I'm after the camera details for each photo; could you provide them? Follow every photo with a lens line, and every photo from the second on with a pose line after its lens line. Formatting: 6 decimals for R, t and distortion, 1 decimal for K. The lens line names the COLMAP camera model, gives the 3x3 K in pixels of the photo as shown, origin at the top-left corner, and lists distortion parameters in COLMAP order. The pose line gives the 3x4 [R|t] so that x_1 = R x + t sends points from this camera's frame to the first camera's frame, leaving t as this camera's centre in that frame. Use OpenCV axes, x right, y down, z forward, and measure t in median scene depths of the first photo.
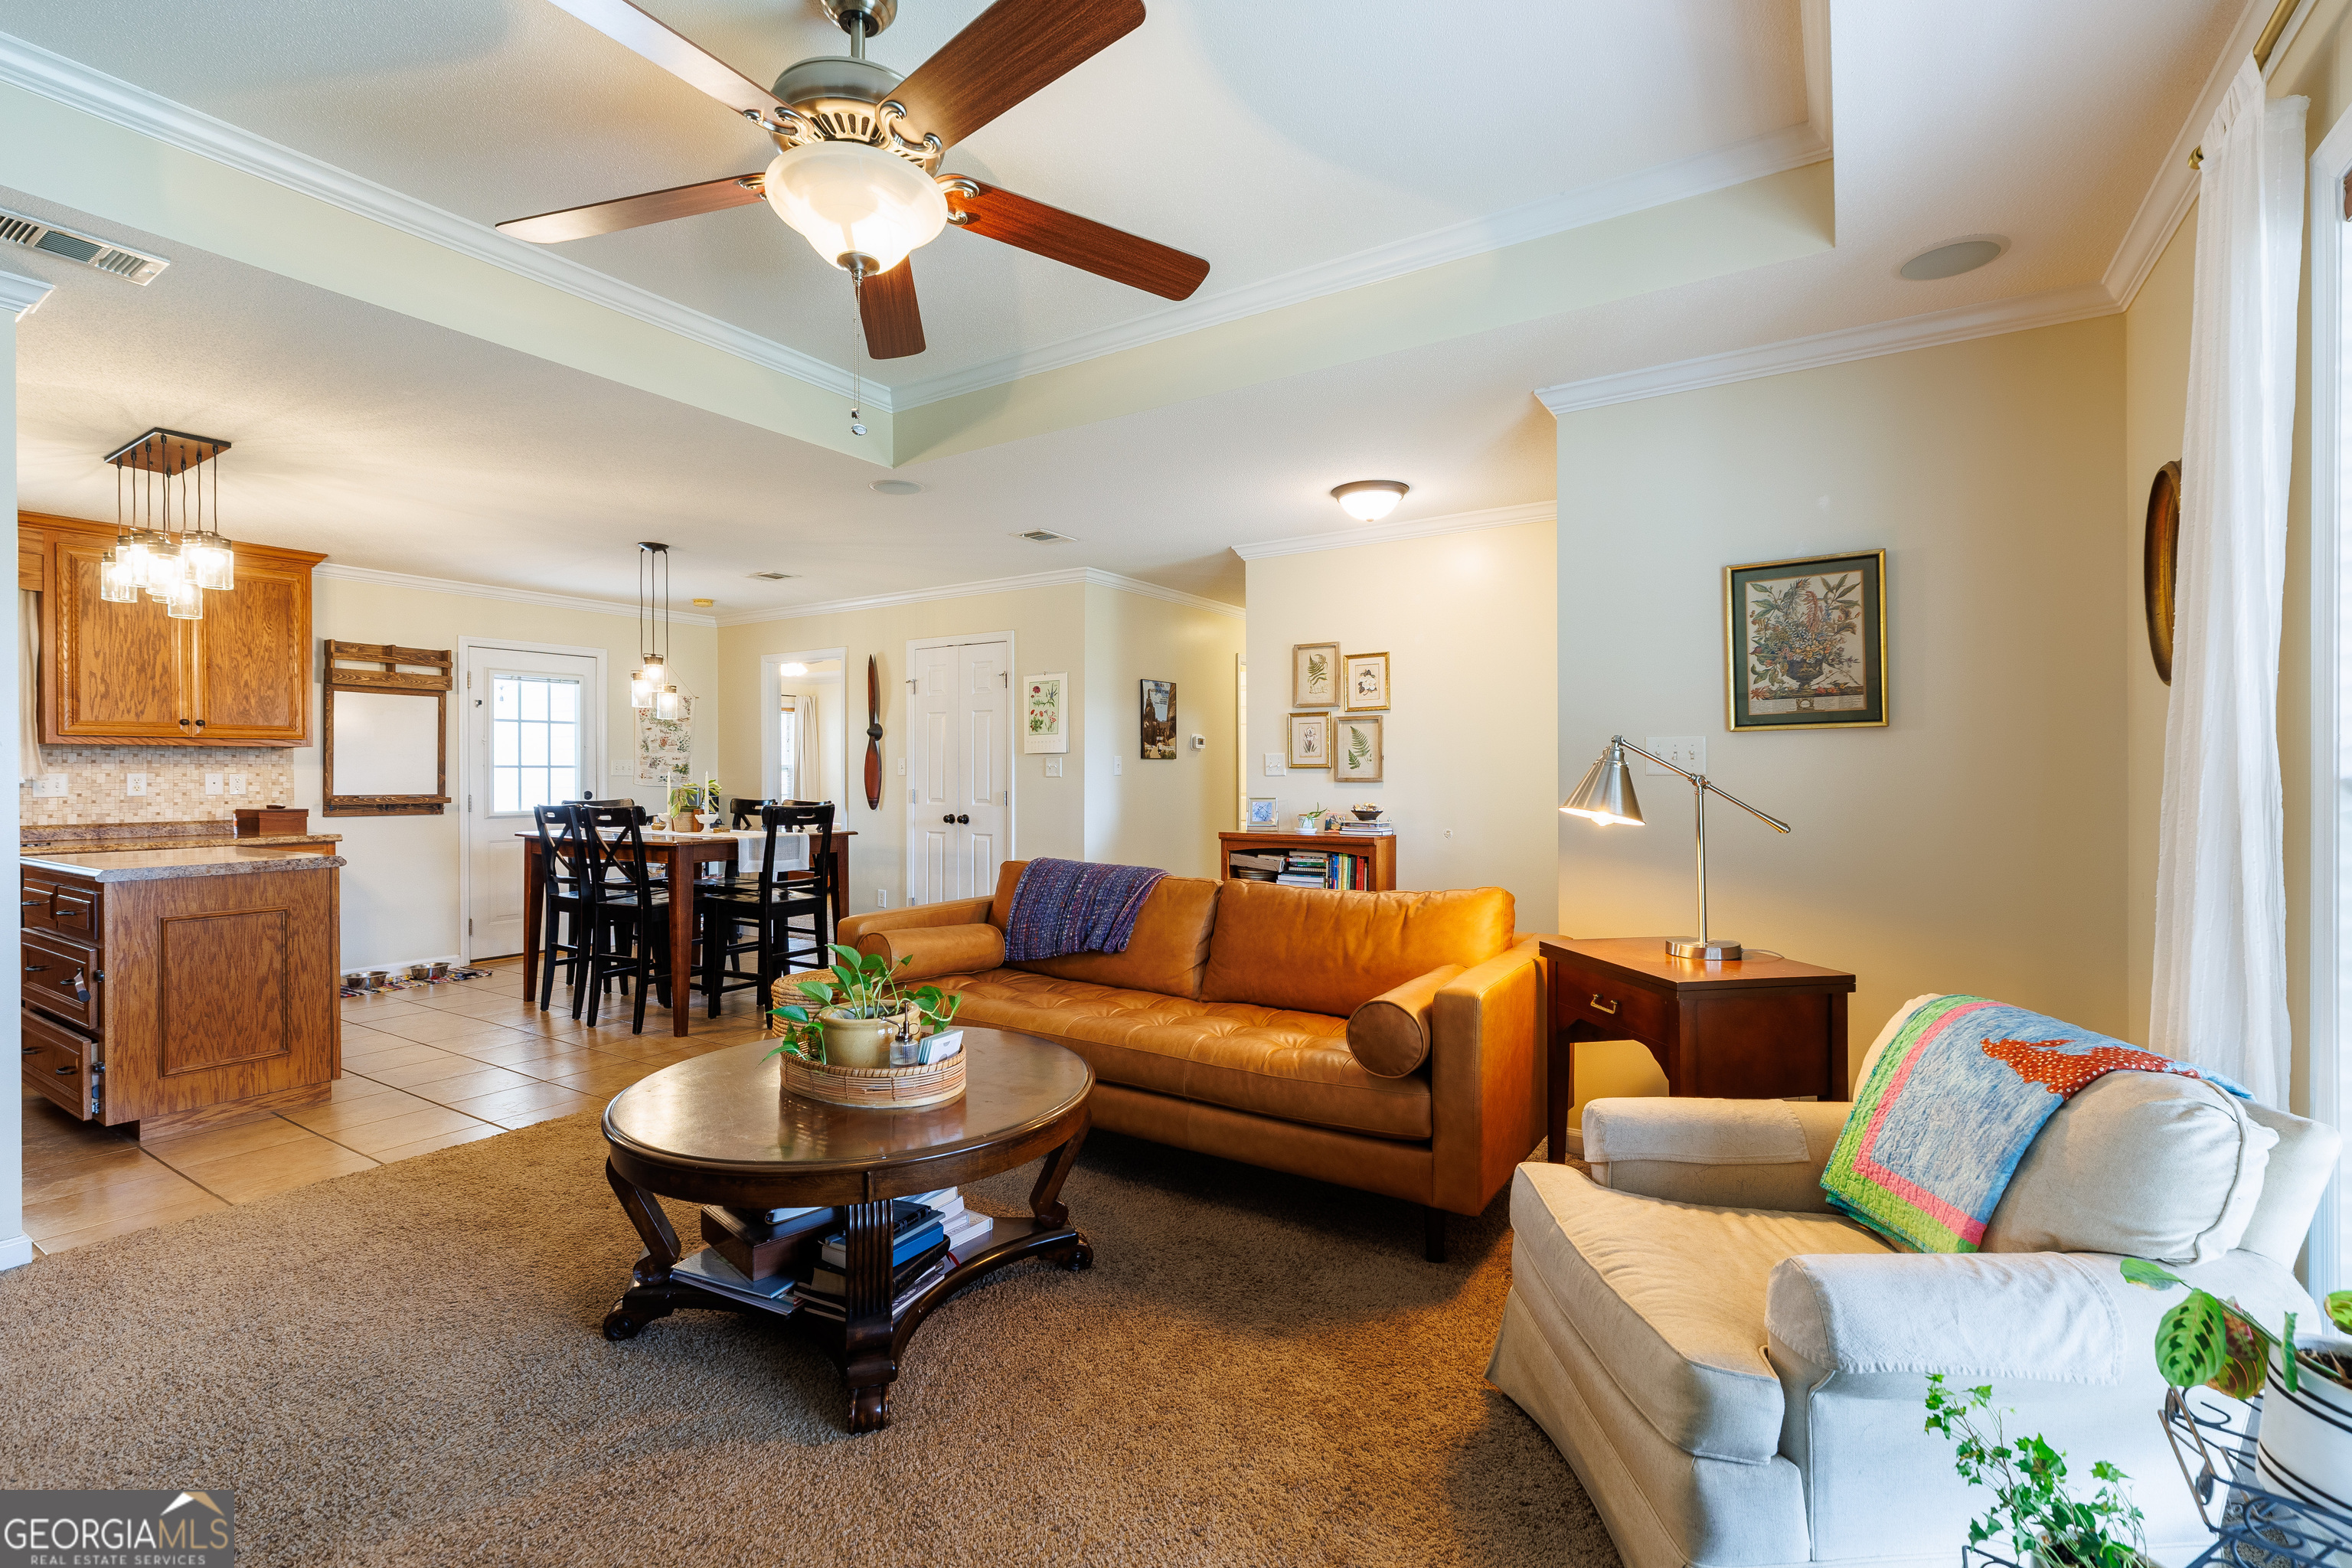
lens RADIAL K [[1046.4, 0, 1175.1], [0, 1046.4, 772.9], [0, 0, 1]] dist [0.005225, 0.000324]
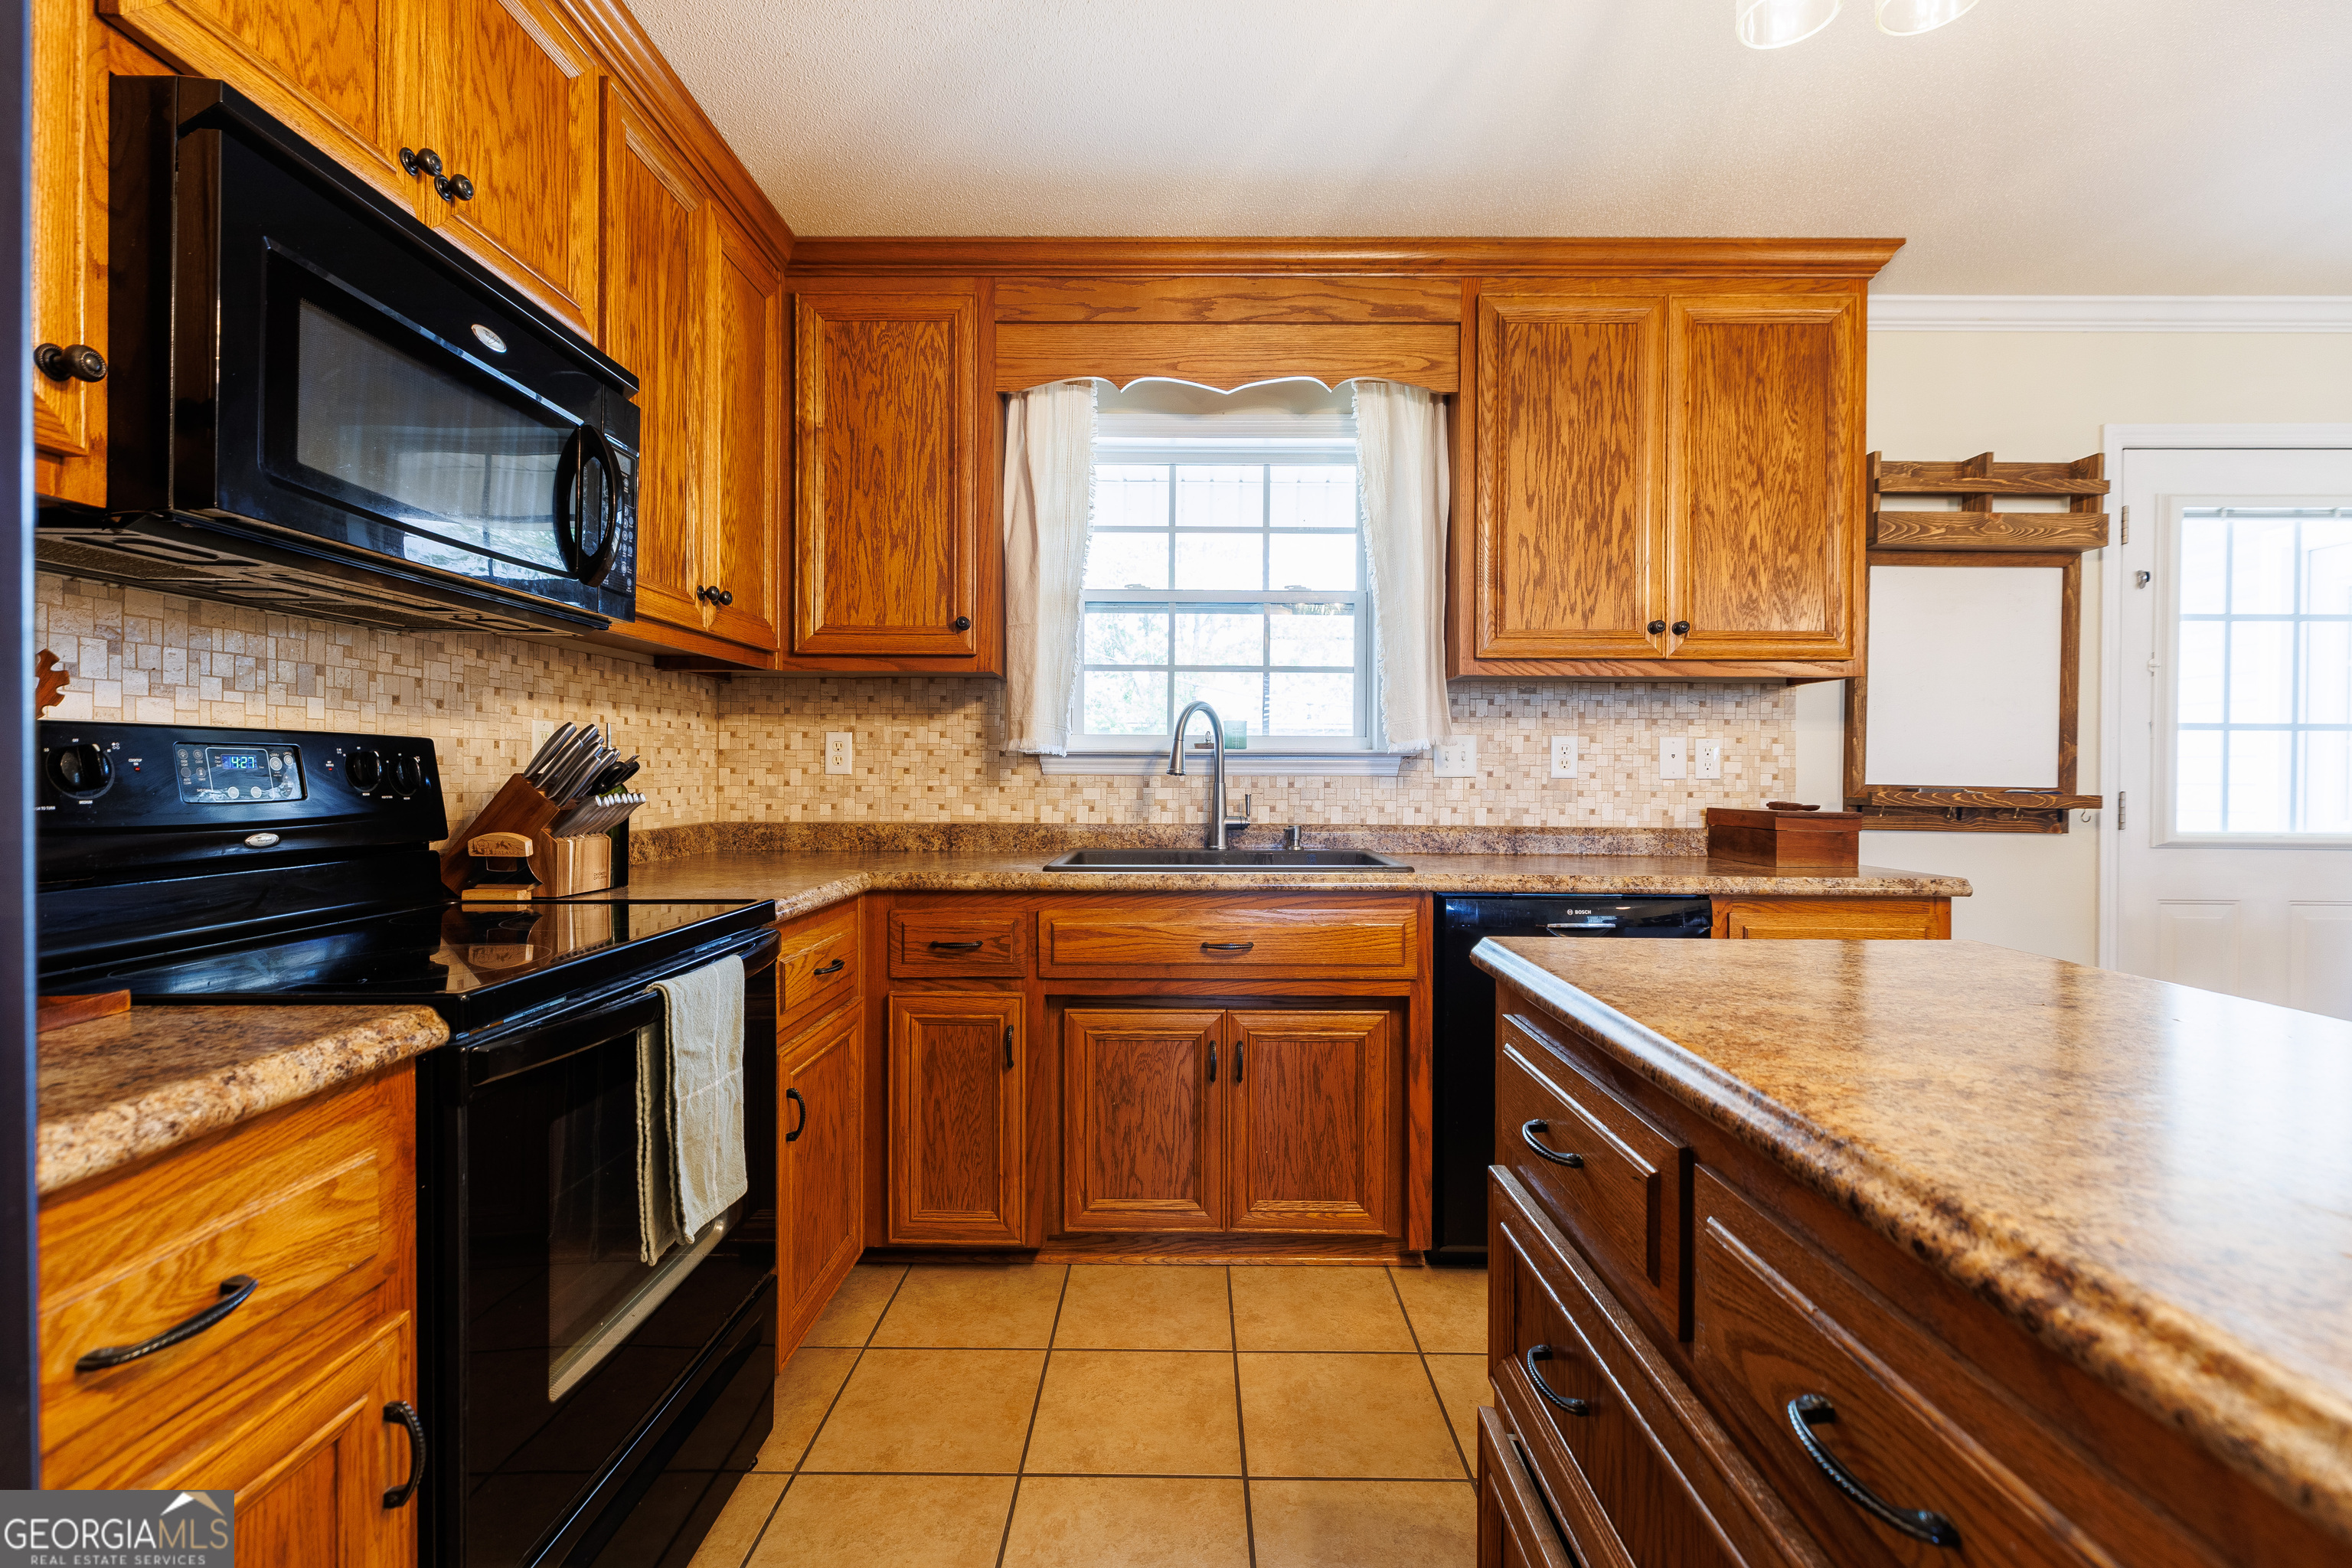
lens RADIAL K [[1035.1, 0, 1176.1], [0, 1035.1, 776.2], [0, 0, 1]] dist [0.000652, -0.000587]
pose [[0.534430, 0.011873, -0.845129, -0.621715], [-0.009436, 0.999923, 0.008081, 0.017981], [0.845160, 0.003656, 0.534501, 0.527691]]
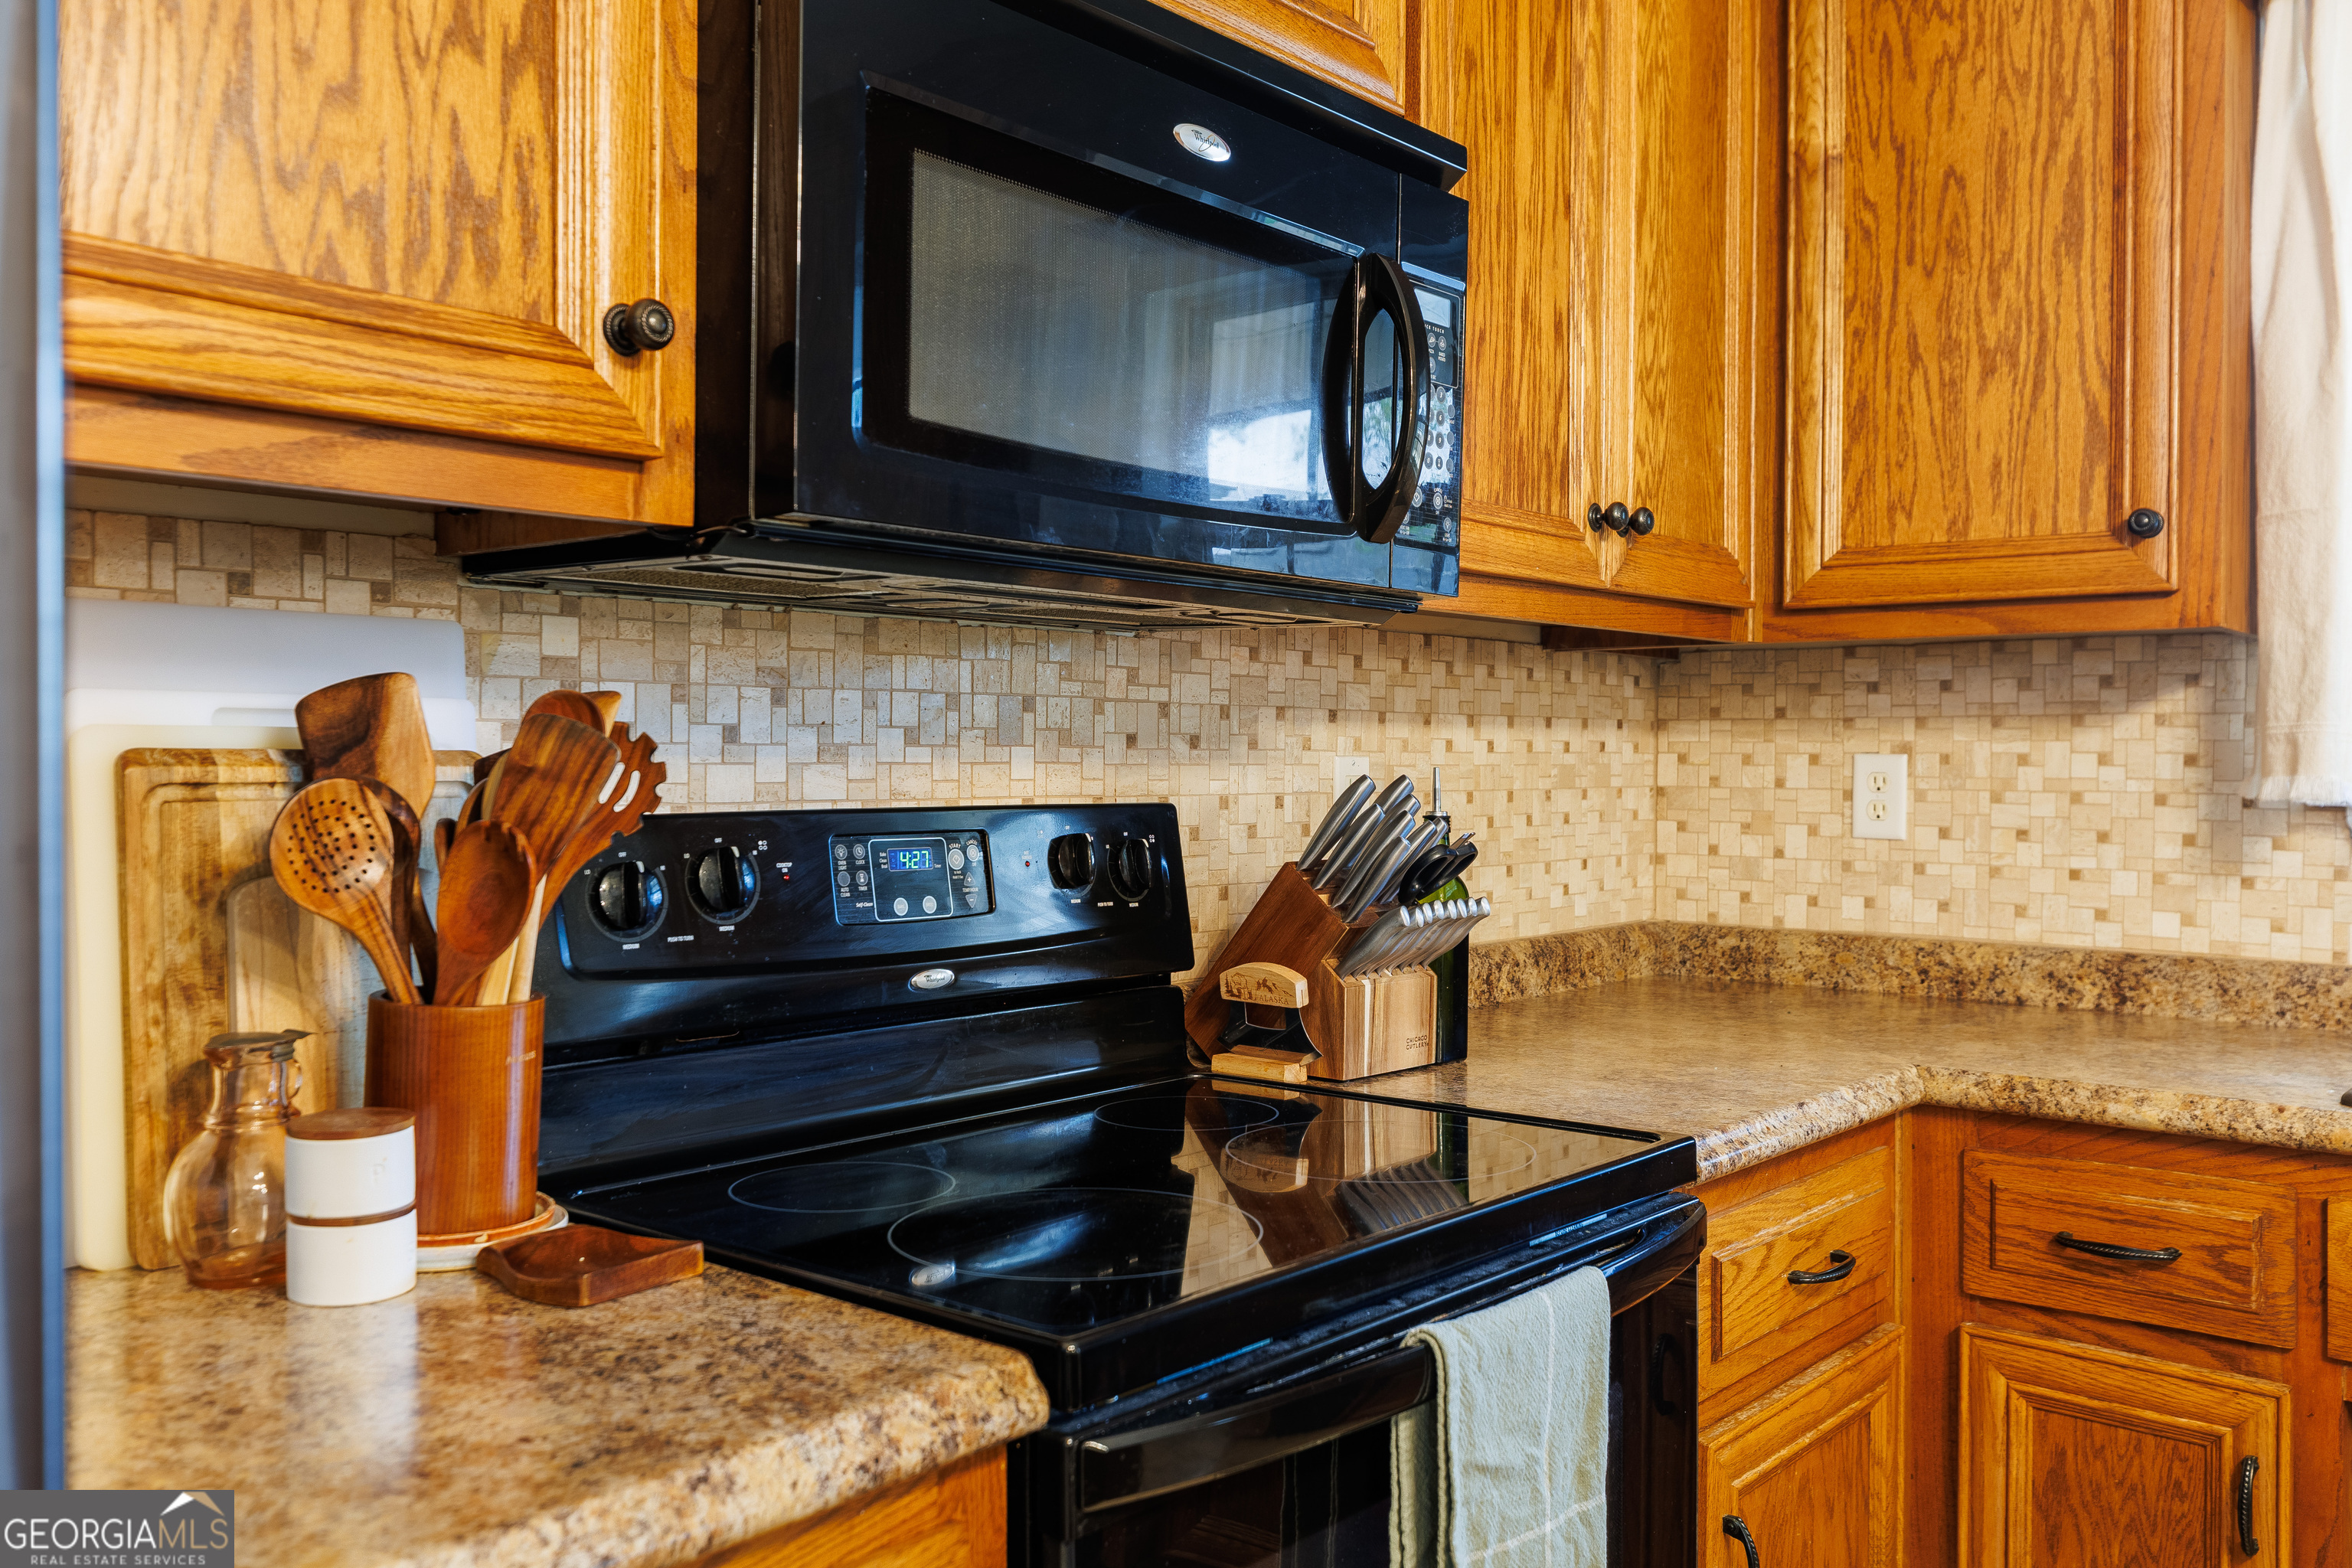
lens RADIAL K [[1889.2, 0, 1181.7], [0, 1889.2, 772.1], [0, 0, 1]] dist [-0.001421, 0.001074]
pose [[-0.138315, 0.012855, -0.990305, -0.658795], [-0.006174, 0.999885, 0.013841, 0.000702], [0.990369, 0.008029, -0.138220, 0.554438]]
